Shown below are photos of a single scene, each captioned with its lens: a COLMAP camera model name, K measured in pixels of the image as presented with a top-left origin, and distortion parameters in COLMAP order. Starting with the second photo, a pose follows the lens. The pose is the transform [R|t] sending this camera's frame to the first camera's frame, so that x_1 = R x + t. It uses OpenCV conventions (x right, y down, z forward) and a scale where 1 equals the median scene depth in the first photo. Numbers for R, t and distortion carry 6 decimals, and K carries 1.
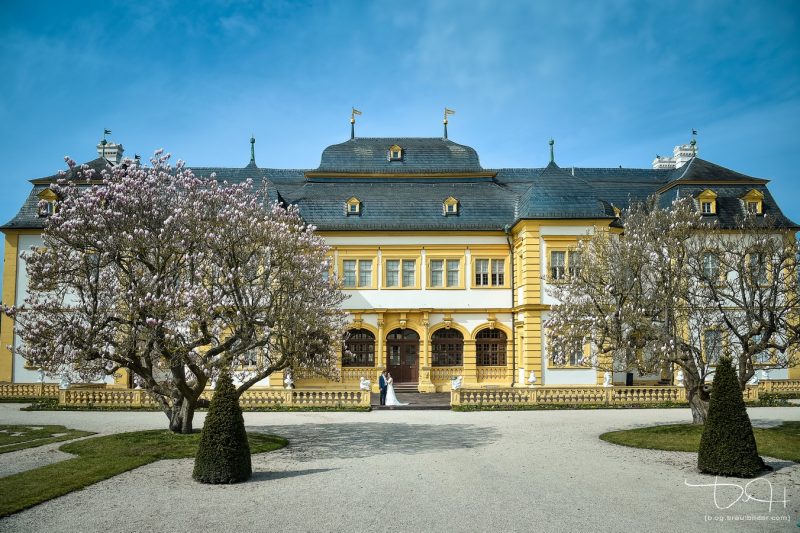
lens RADIAL K [[835.5, 0, 400.8], [0, 835.5, 267.6], [0, 0, 1]] dist [-0.094407, 0.000000]
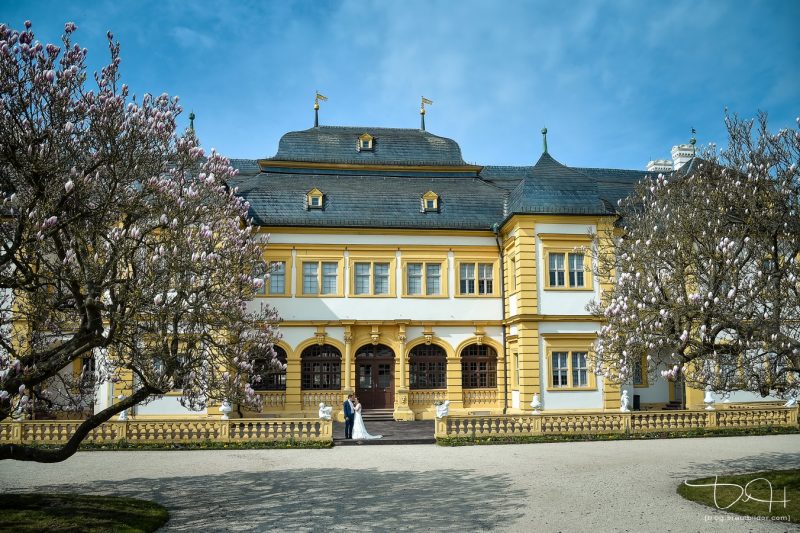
lens RADIAL K [[835.5, 0, 398.2], [0, 835.5, 267.3], [0, 0, 1]] dist [-0.094407, 0.000000]
pose [[0.999595, -0.004719, 0.028046, 0.002832], [0.005553, 0.999542, -0.029739, 0.020627], [-0.027893, 0.029883, 0.999164, 0.158330]]
